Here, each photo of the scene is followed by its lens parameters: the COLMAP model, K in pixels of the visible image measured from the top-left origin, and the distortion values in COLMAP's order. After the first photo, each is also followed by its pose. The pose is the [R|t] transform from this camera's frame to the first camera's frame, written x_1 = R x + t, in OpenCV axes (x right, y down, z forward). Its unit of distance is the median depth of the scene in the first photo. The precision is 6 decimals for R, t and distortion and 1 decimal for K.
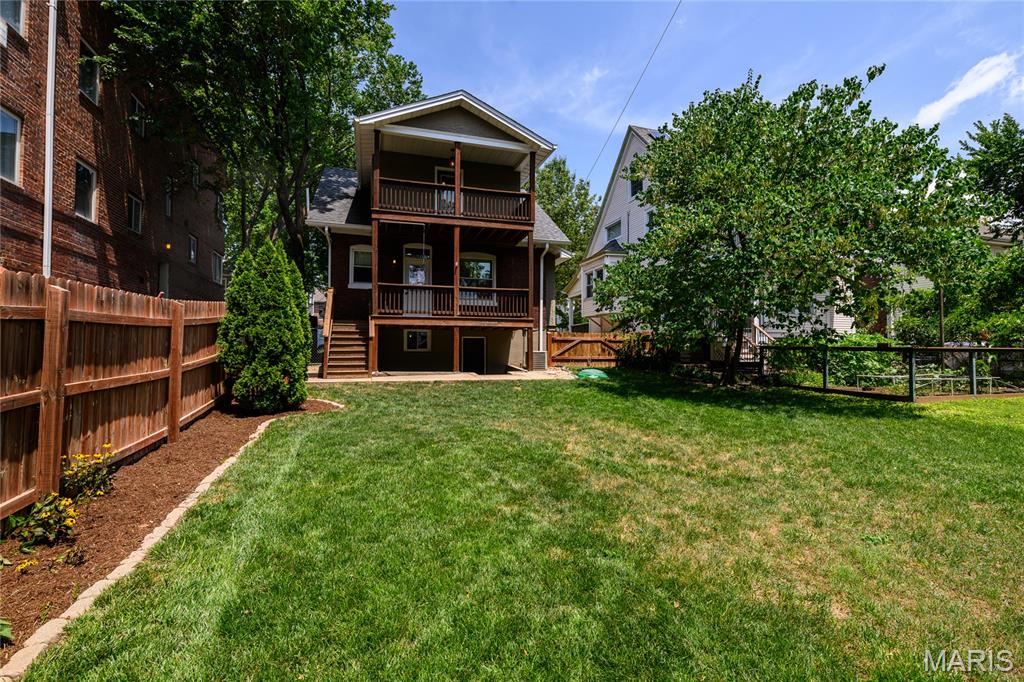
lens RADIAL K [[478.1, 0, 499.8], [0, 478.1, 330.1], [0, 0, 1]] dist [-0.001324, -0.000234]
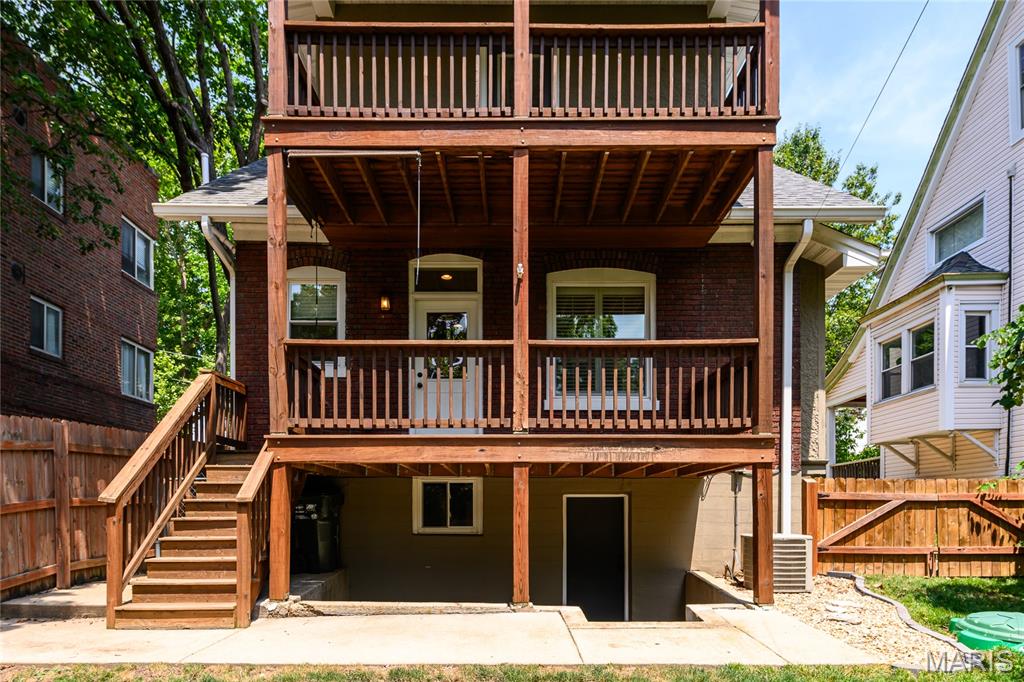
lens RADIAL K [[586.0, 0, 512.2], [0, 586.0, 501.9], [0, 0, 1]] dist [0.001787, 0.000412]
pose [[0.959591, -0.004072, -0.281367, 0.012504], [0.014199, 0.999322, 0.033962, 0.003560], [0.281038, -0.036584, 0.958999, 0.512616]]
